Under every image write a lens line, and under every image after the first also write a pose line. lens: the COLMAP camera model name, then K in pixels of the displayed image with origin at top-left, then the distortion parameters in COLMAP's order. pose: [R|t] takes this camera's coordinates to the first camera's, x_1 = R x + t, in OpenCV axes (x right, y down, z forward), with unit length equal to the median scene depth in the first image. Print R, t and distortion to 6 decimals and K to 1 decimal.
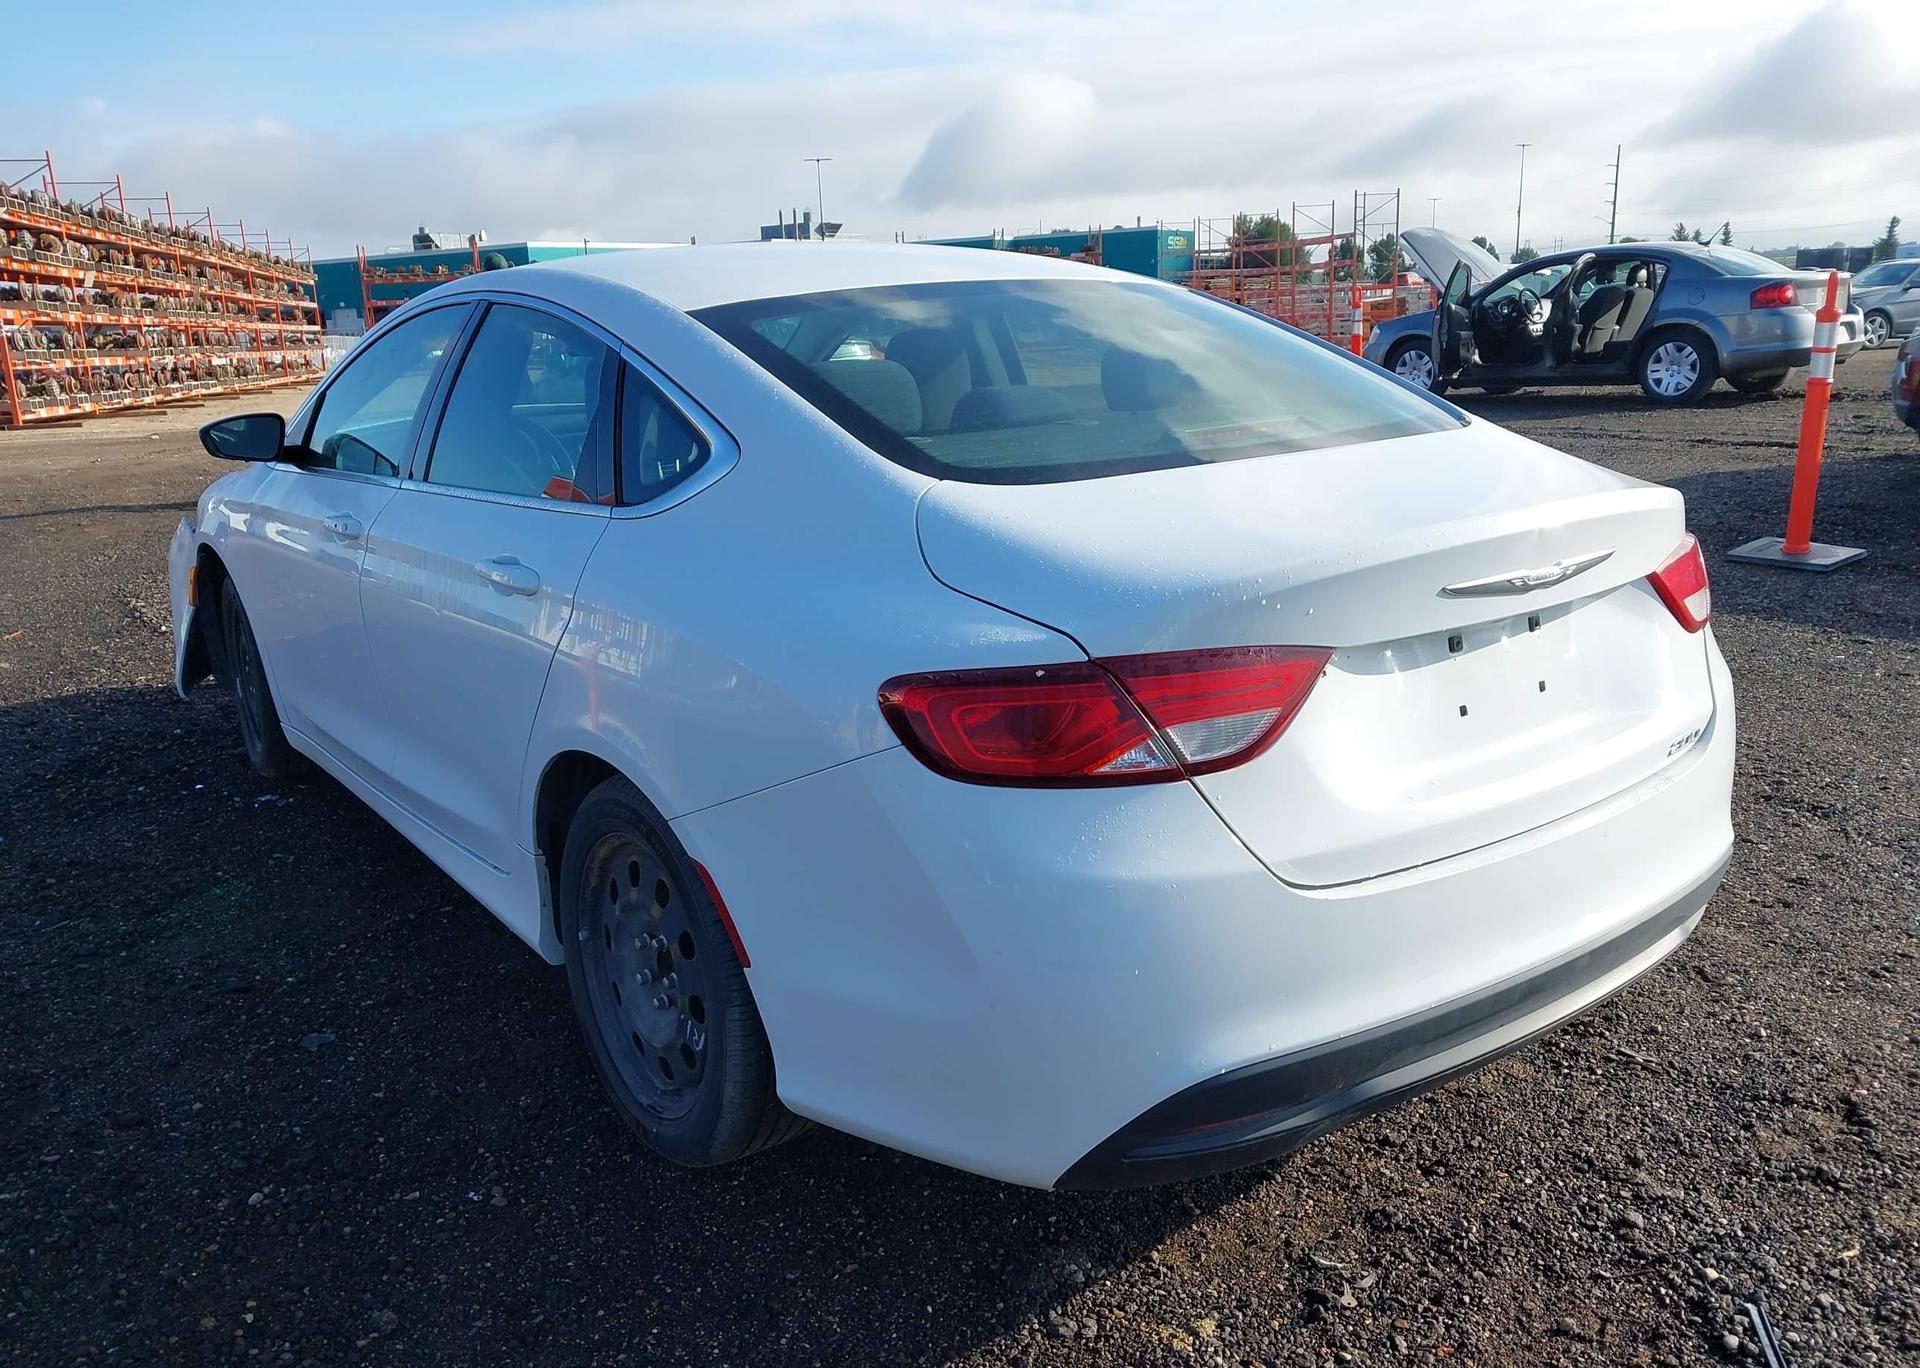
lens RADIAL K [[1501.8, 0, 940.2], [0, 1501.8, 746.8], [0, 0, 1]] dist [0.019583, -0.025289]
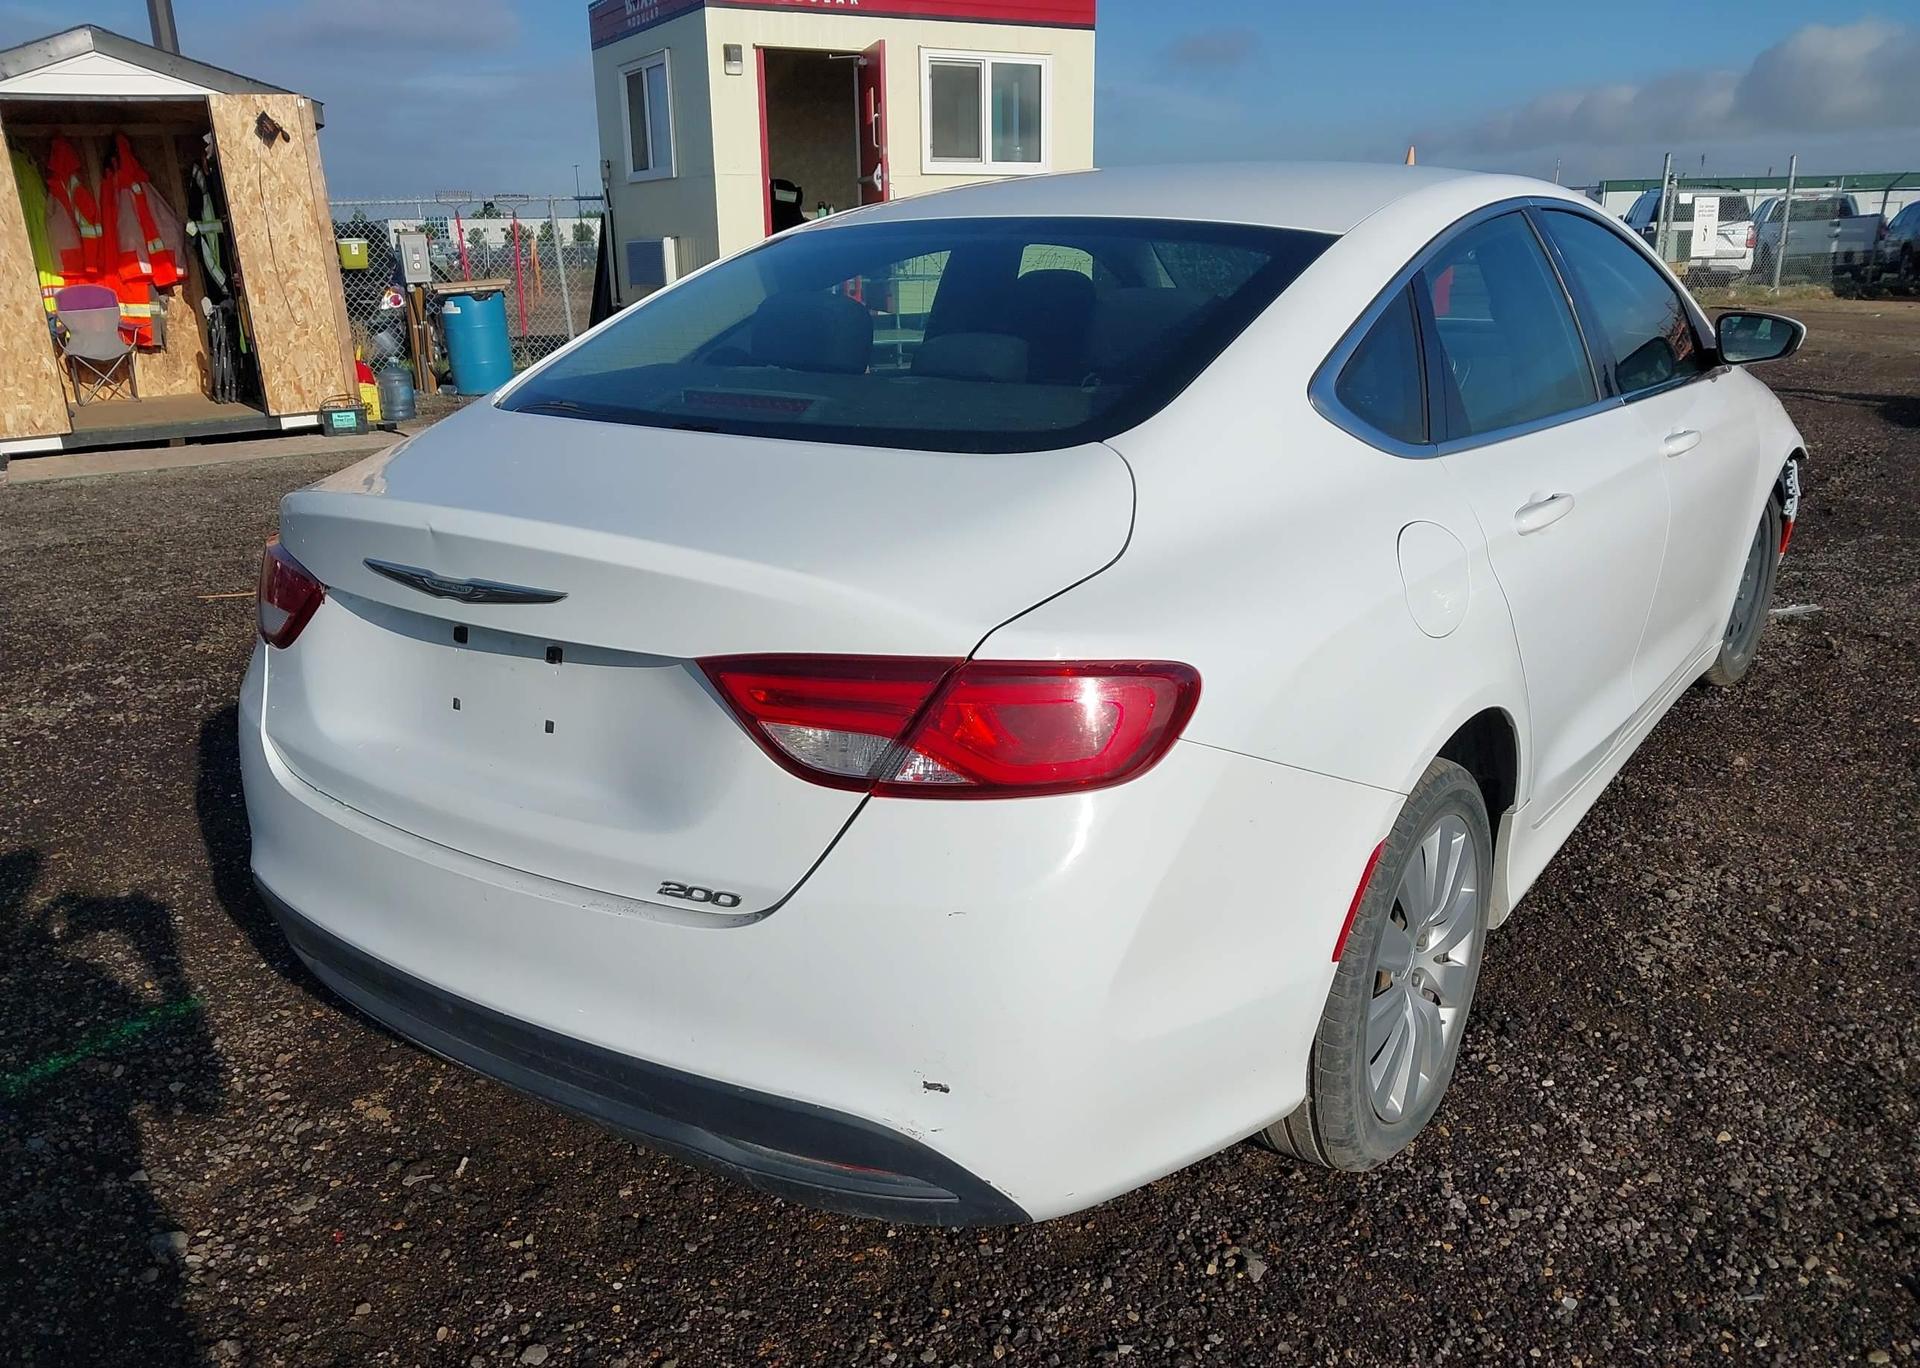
lens RADIAL K [[1501.8, 0, 940.2], [0, 1501.8, 746.8], [0, 0, 1]] dist [0.019583, -0.025289]
pose [[0.313651, 0.344375, -0.884889, 0.084618], [-0.269029, 0.925958, 0.265000, -0.021898], [0.910630, 0.154943, 0.383074, 0.058555]]
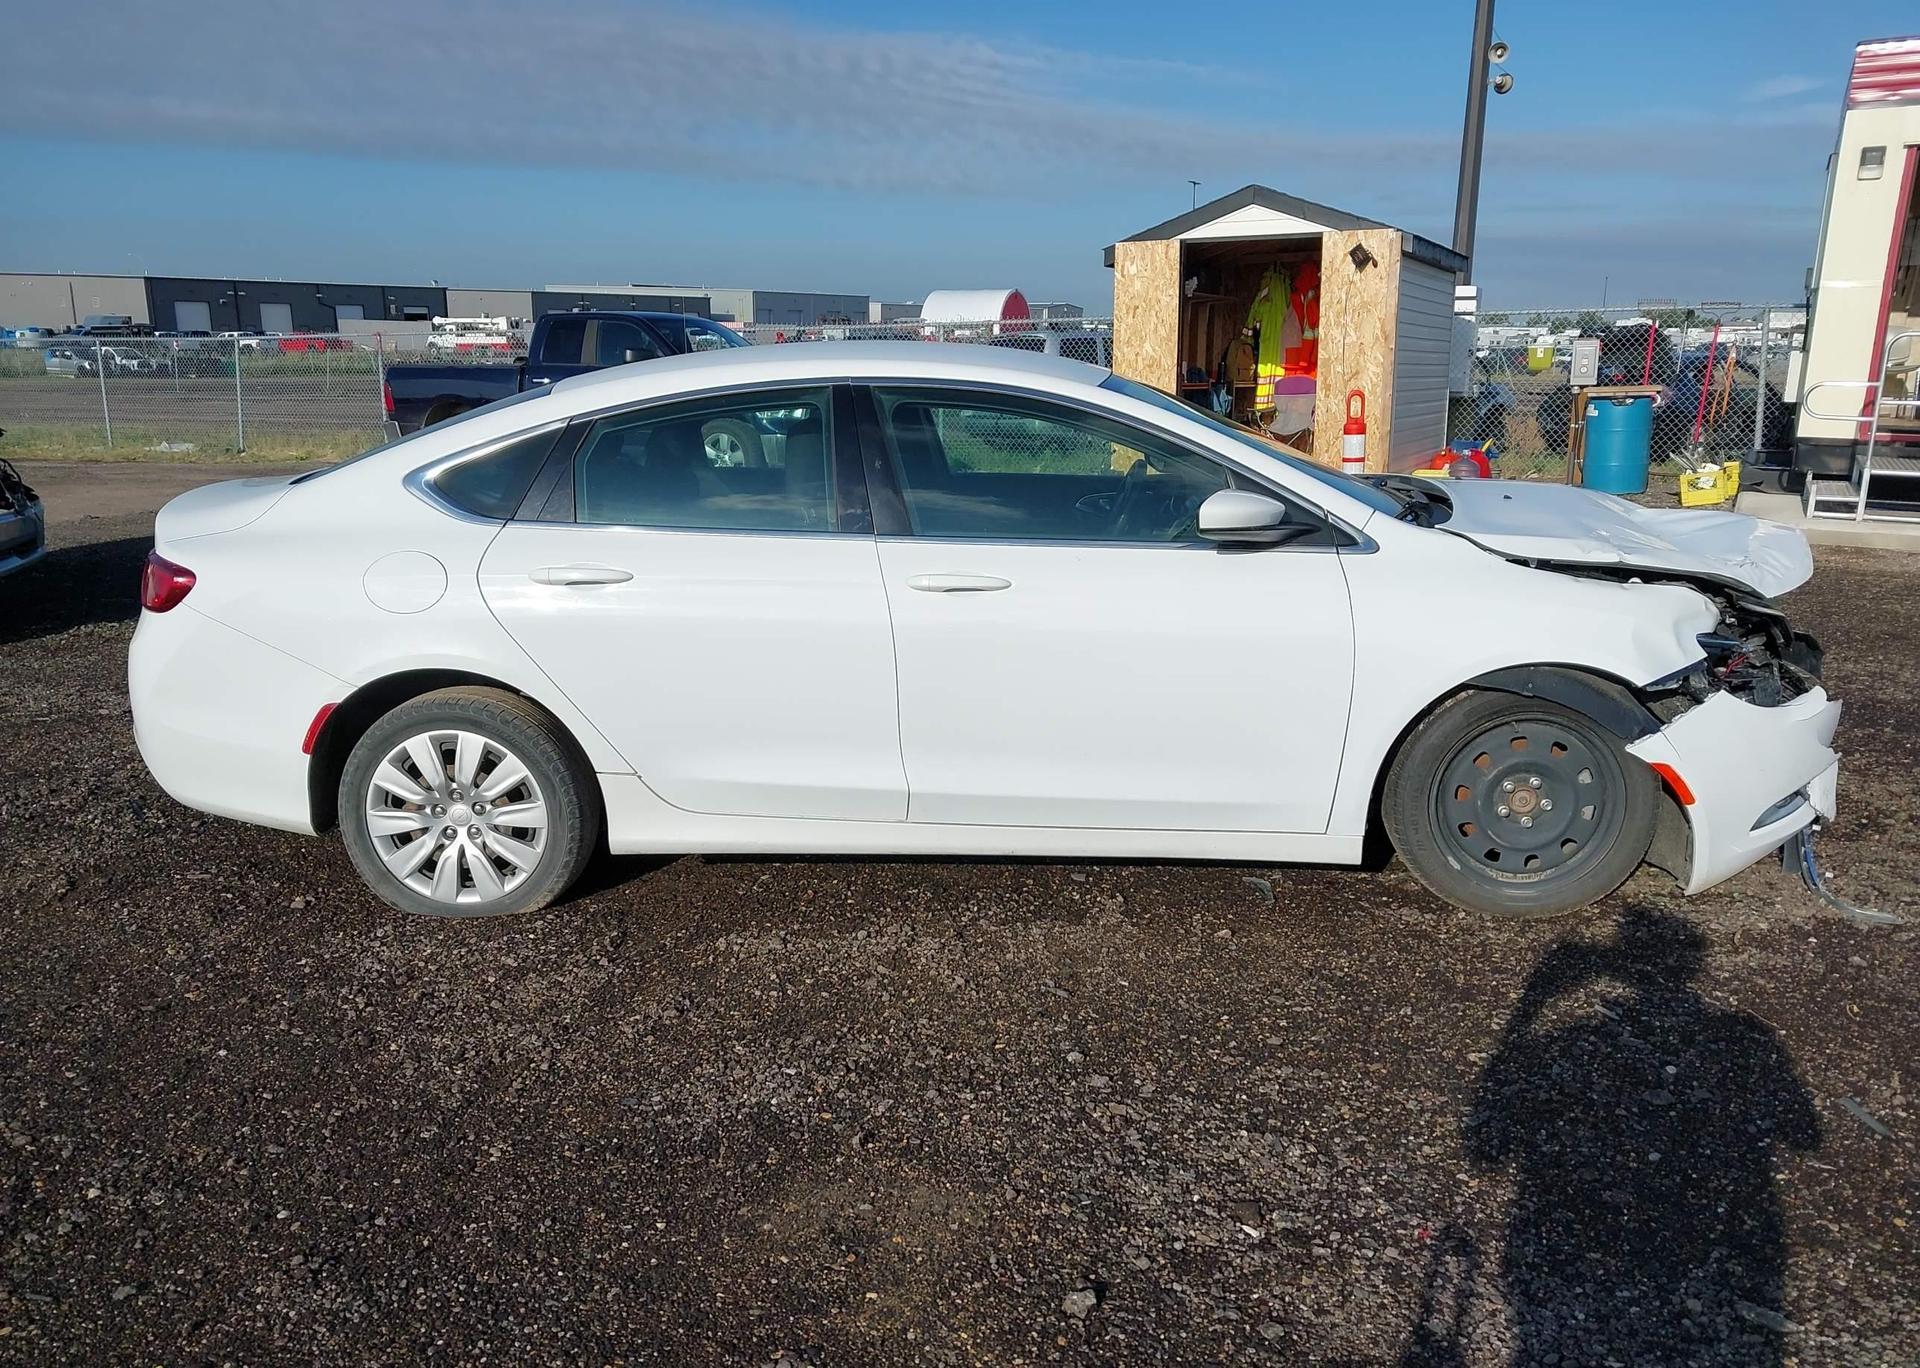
lens RADIAL K [[1501.8, 0, 940.2], [0, 1501.8, 746.8], [0, 0, 1]] dist [0.019583, -0.025289]
pose [[-0.625558, 0.250410, -0.738900, 0.096596], [-0.196629, 0.865915, 0.459922, -0.070304], [0.754993, 0.432997, -0.492442, 0.201574]]
